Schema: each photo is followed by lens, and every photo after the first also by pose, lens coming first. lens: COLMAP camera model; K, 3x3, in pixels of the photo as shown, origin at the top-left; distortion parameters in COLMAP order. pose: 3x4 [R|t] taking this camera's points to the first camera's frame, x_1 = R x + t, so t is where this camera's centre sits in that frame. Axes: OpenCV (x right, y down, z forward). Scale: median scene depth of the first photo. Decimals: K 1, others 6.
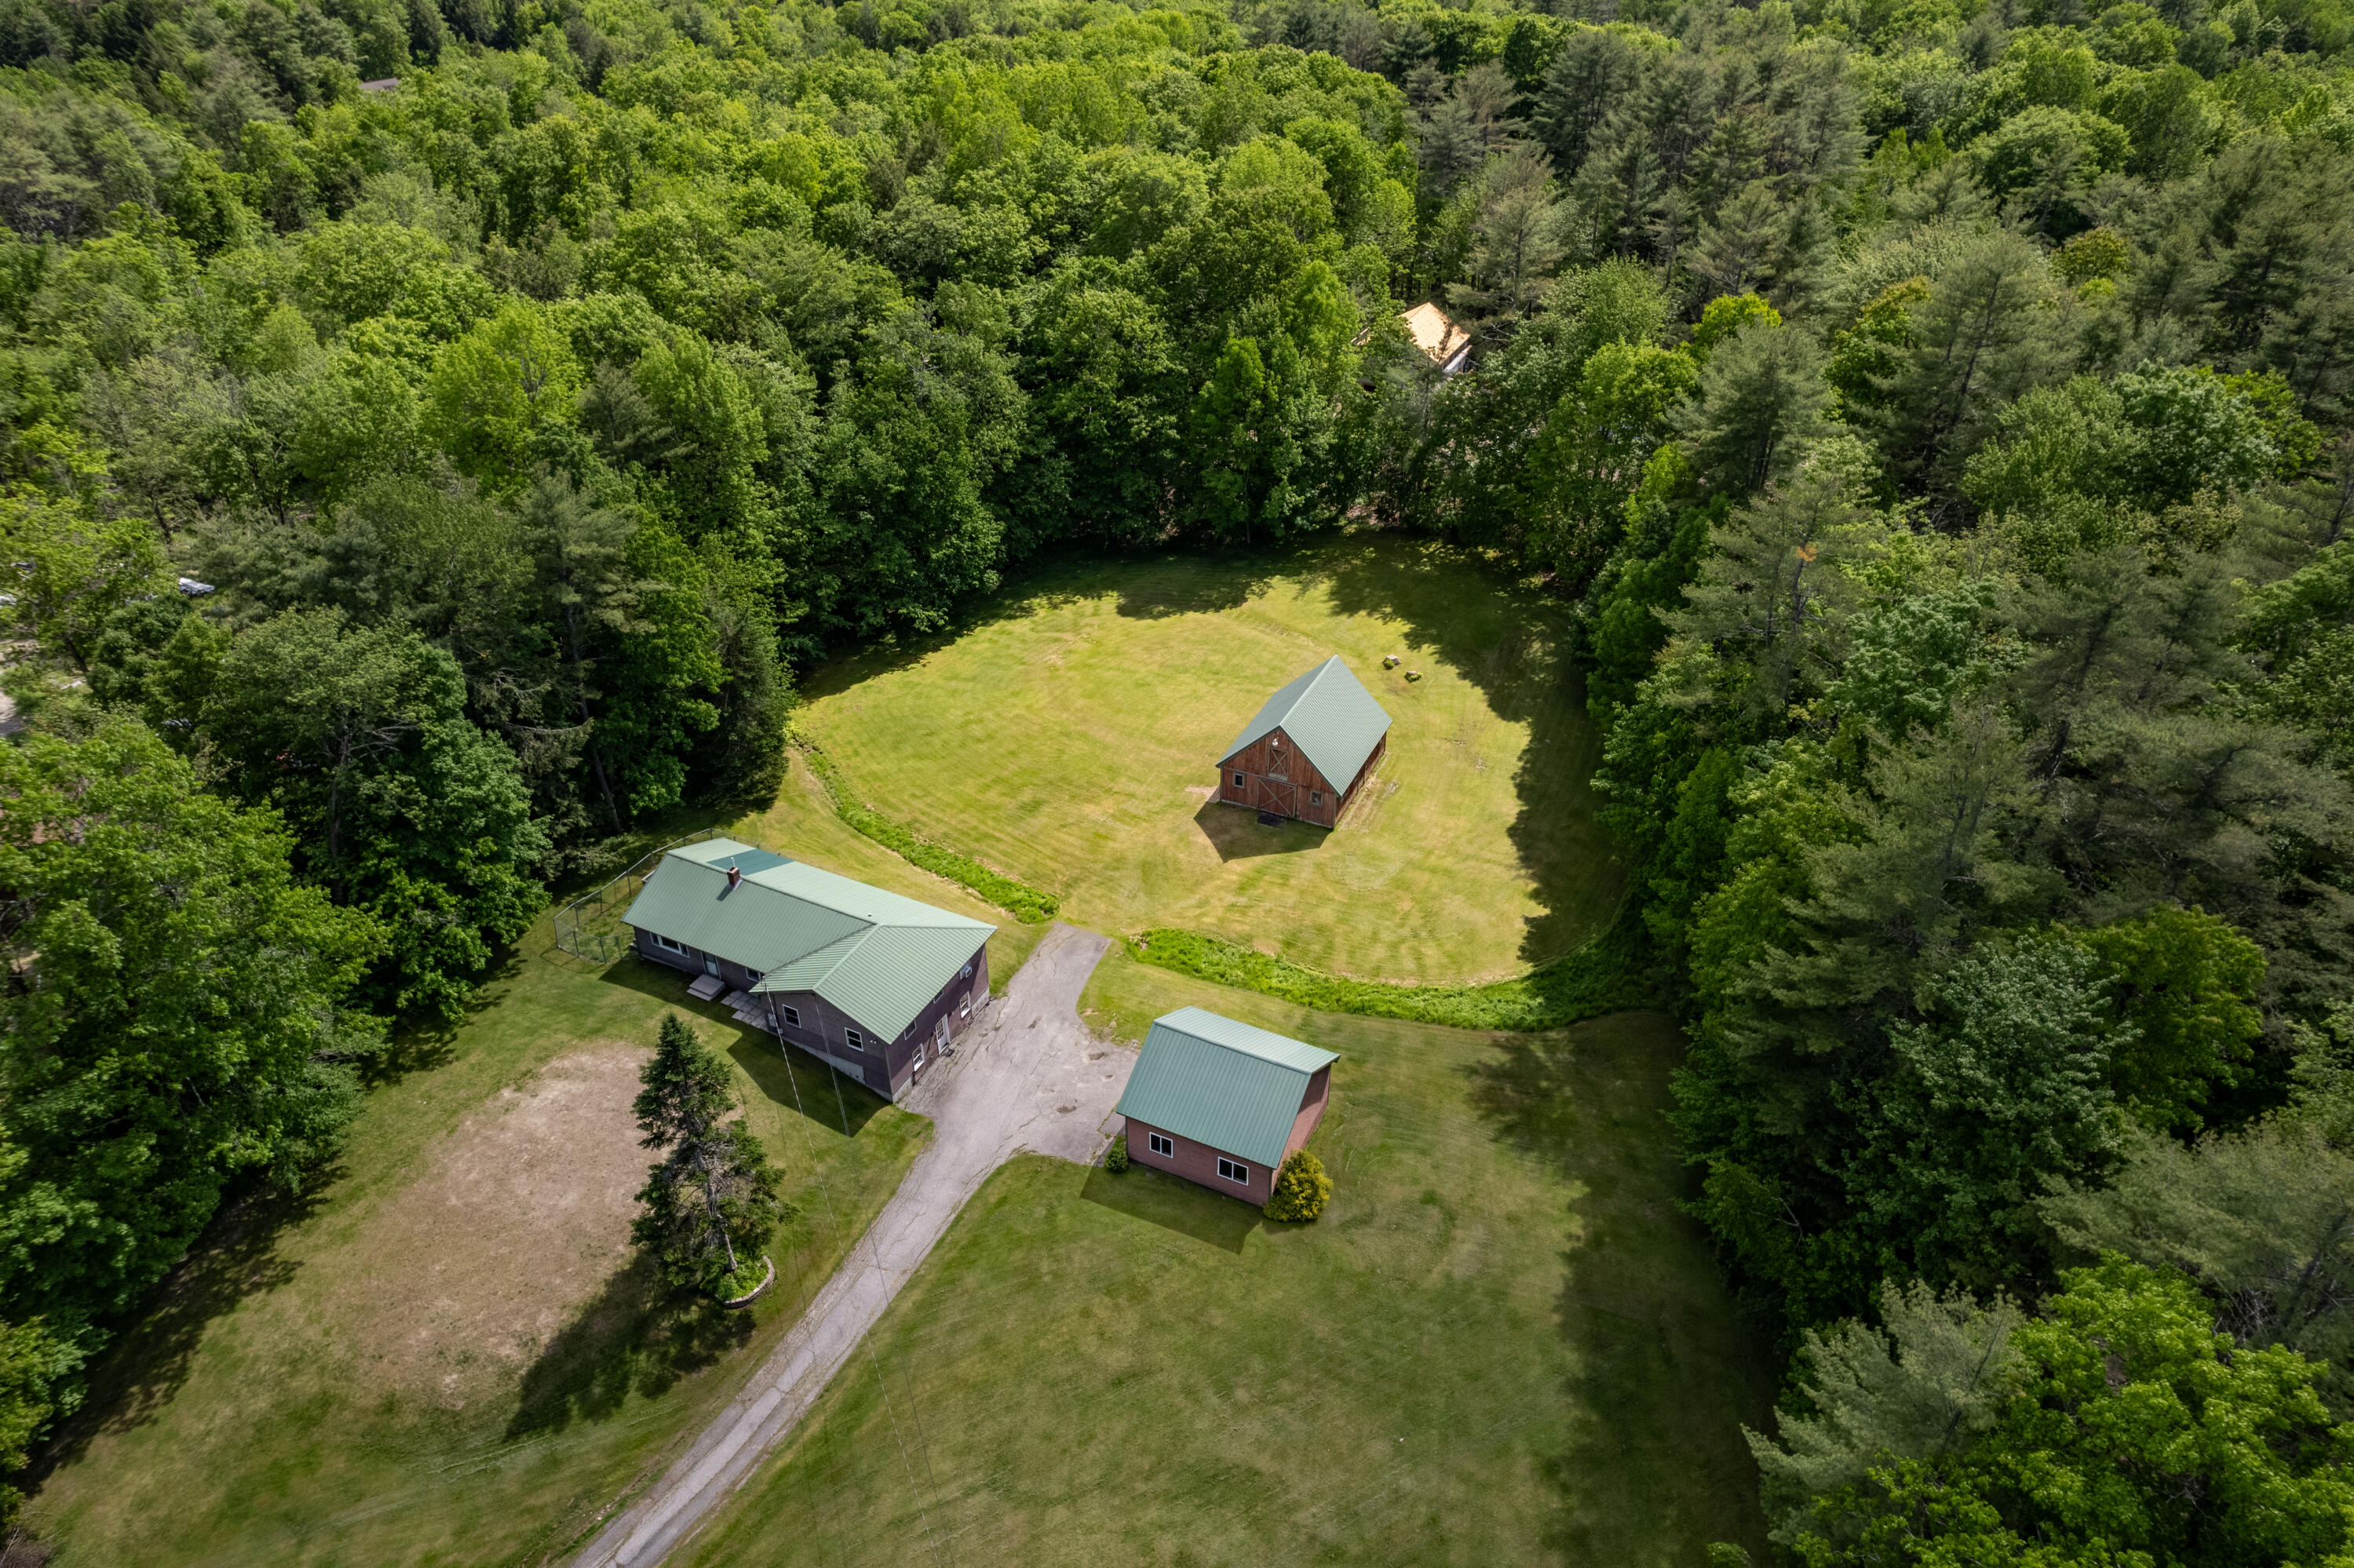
lens RADIAL K [[1488.2, 0, 1177.0], [0, 1488.2, 784.0], [0, 0, 1]] dist [-0.034959, 0.000943]
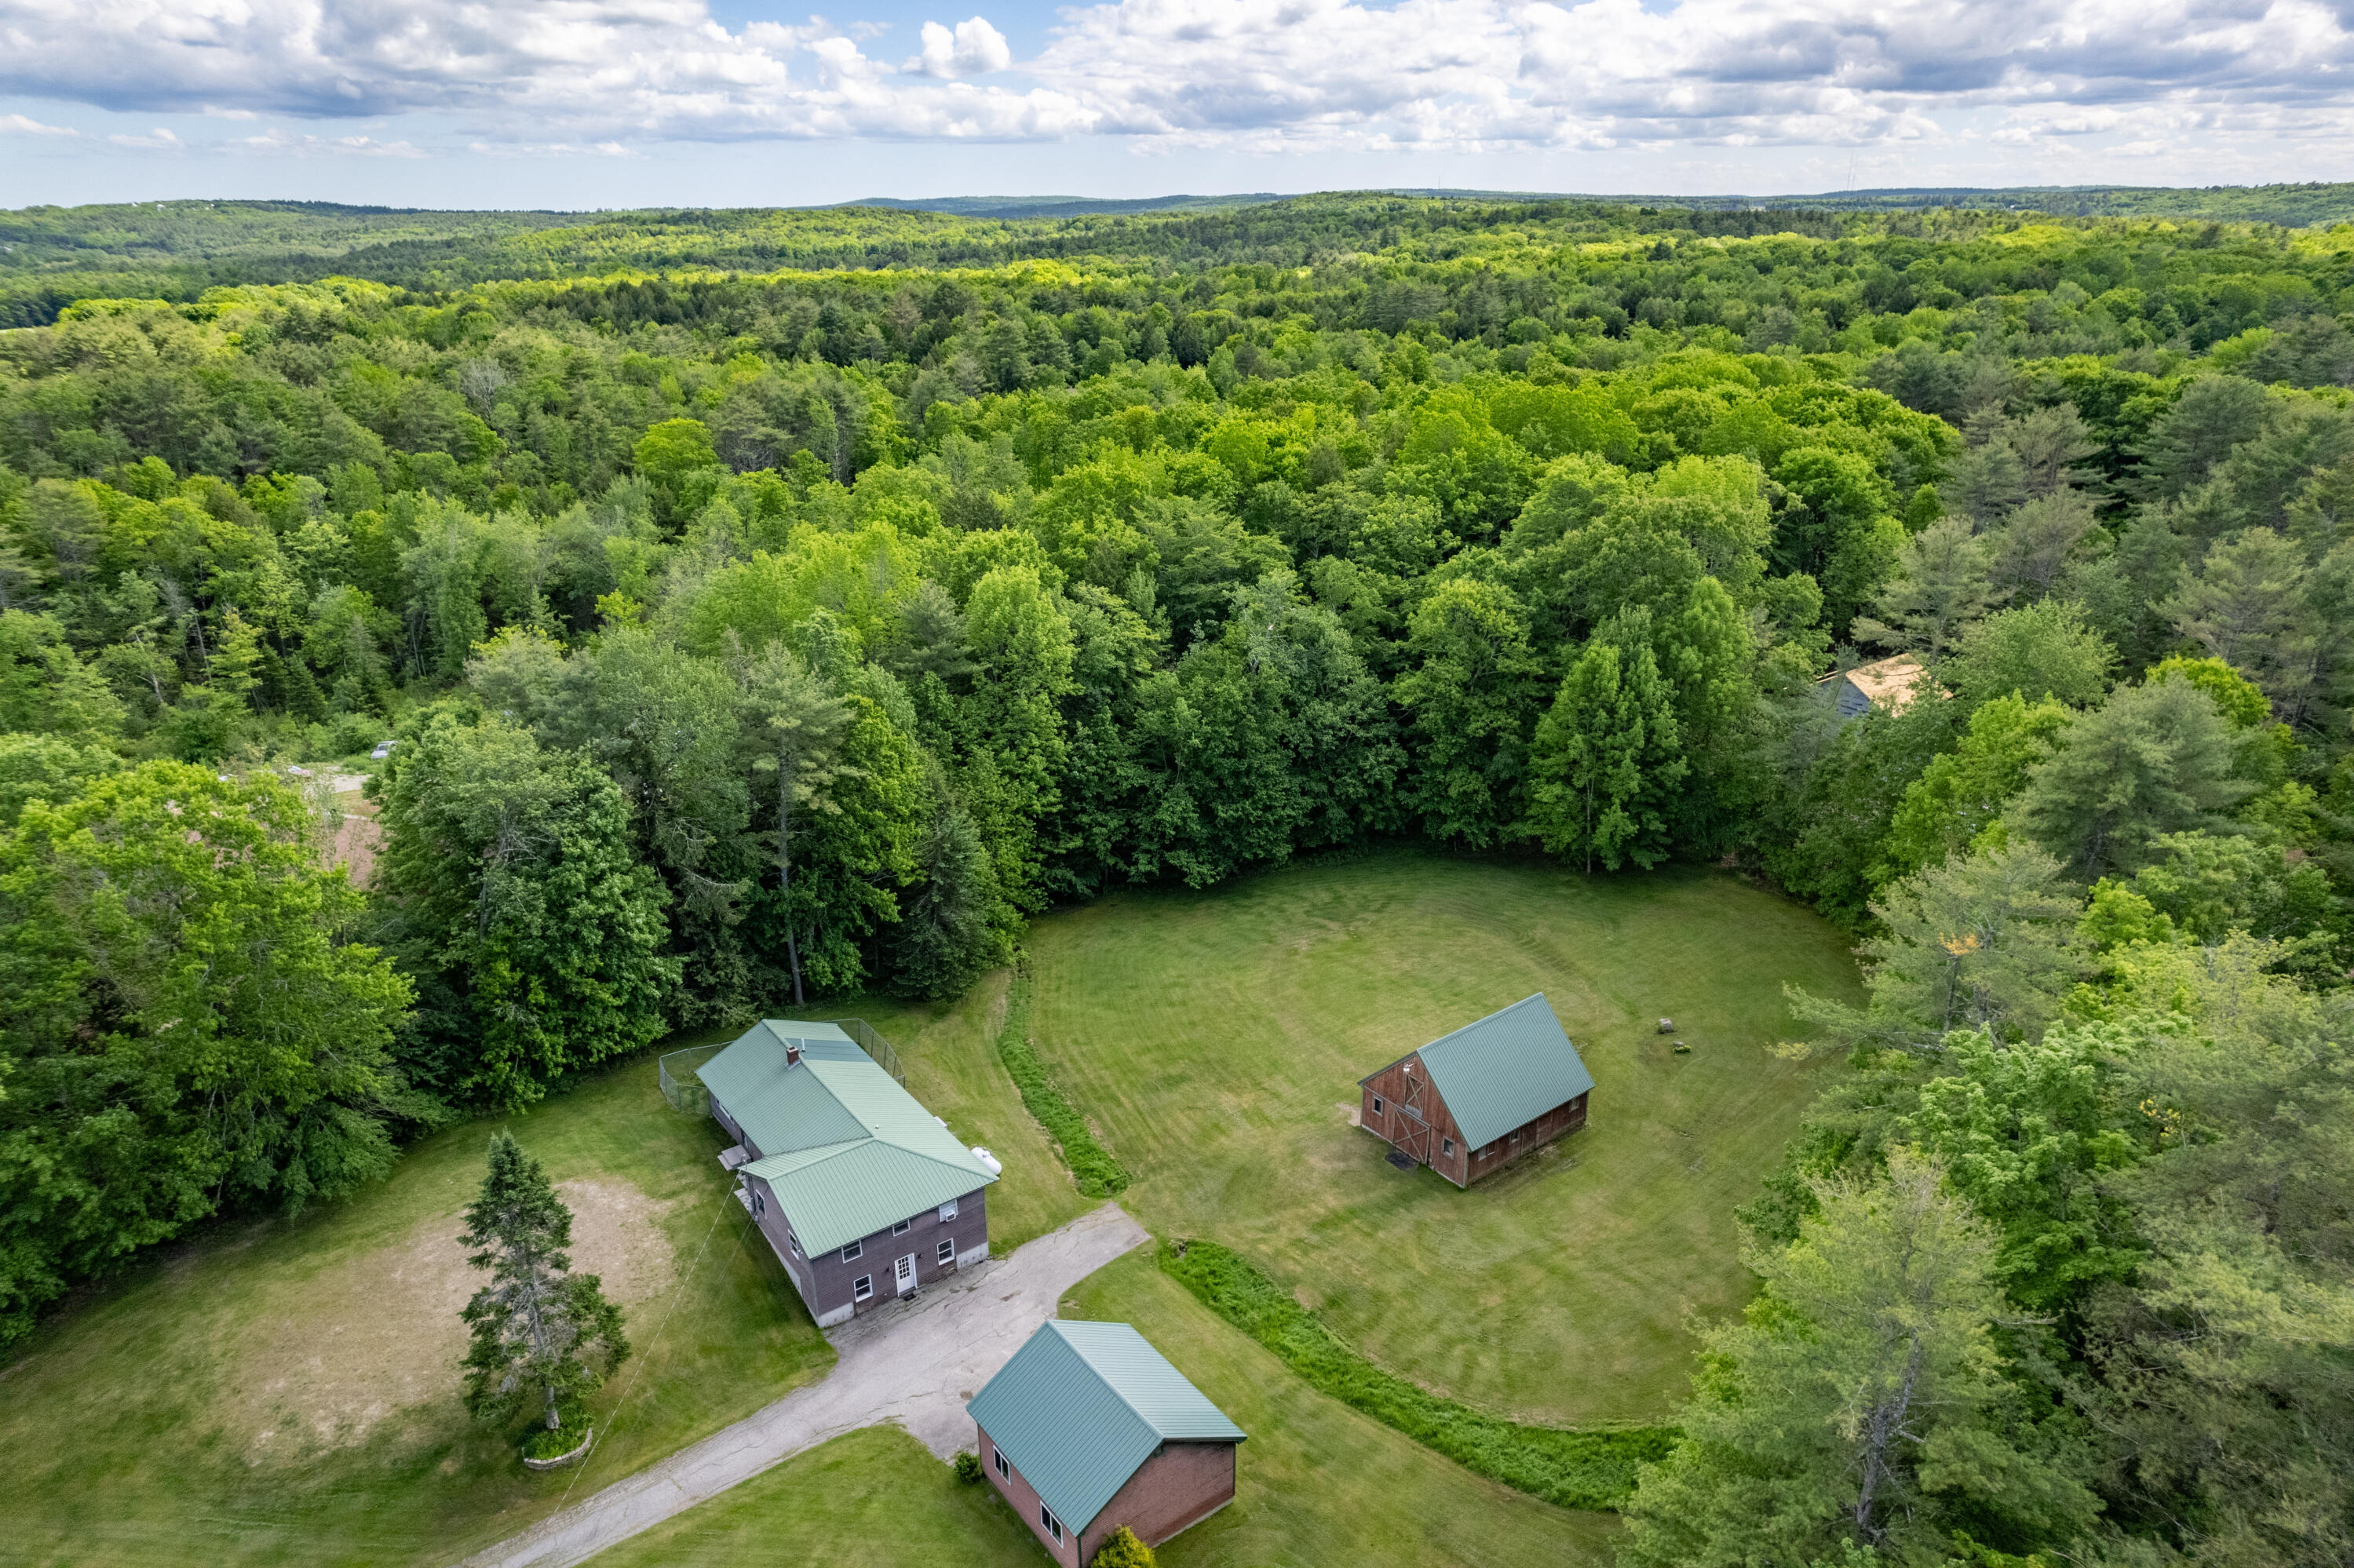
lens RADIAL K [[1514.6, 0, 1229.3], [0, 1514.6, 783.3], [0, 0, 1]] dist [-0.082047, 0.090688]
pose [[0.889989, 0.157230, -0.428017, 0.259708], [-0.248594, 0.954210, -0.166386, -0.011667], [0.382257, 0.254484, 0.888323, 0.121774]]
